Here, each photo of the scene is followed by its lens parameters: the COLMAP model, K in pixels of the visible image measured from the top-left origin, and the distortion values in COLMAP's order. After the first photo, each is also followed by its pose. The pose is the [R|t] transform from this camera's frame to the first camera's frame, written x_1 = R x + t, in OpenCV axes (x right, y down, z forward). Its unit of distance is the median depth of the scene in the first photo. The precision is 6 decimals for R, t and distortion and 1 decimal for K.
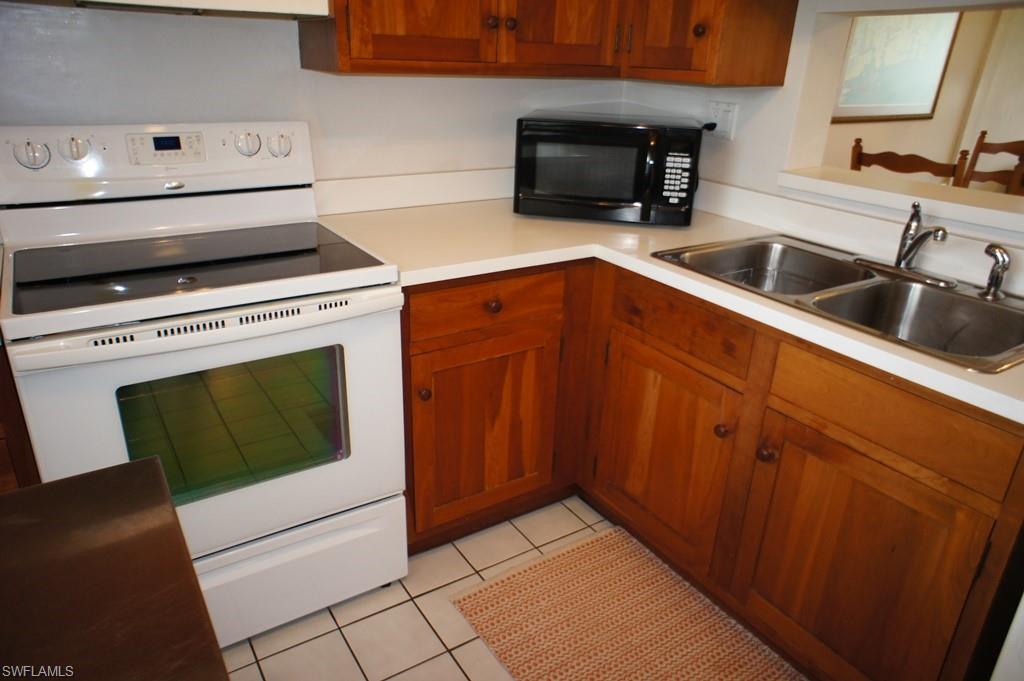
lens RADIAL K [[692.1, 0, 517.4], [0, 692.1, 335.5], [0, 0, 1]] dist [-0.062234, 0.077269]
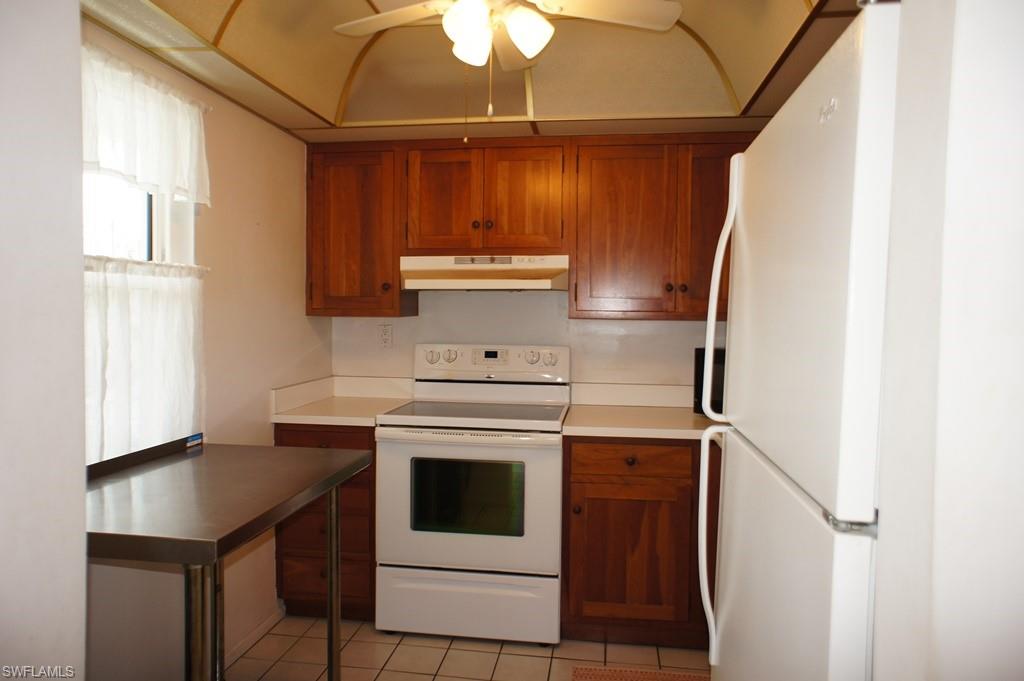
lens RADIAL K [[692.1, 0, 515.1], [0, 692.1, 341.0], [0, 0, 1]] dist [-0.062234, 0.077269]
pose [[0.756368, 0.000097, -0.654146, 0.748875], [-0.233297, 0.934280, -0.269616, 0.174670], [0.611129, 0.356539, 0.706683, -0.308025]]
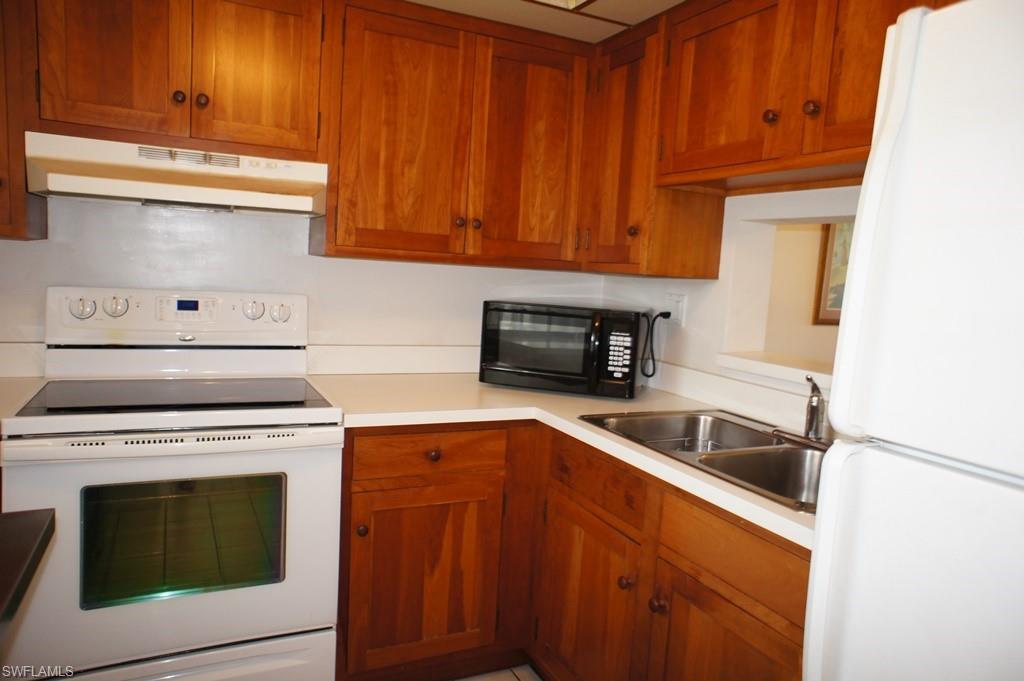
lens RADIAL K [[692.1, 0, 511.9], [0, 692.1, 338.3], [0, 0, 1]] dist [-0.062234, 0.077269]
pose [[0.991350, 0.037395, -0.125801, 0.219849], [-0.071942, 0.956540, -0.282586, 0.081637], [0.109767, 0.289193, 0.950957, -0.098790]]
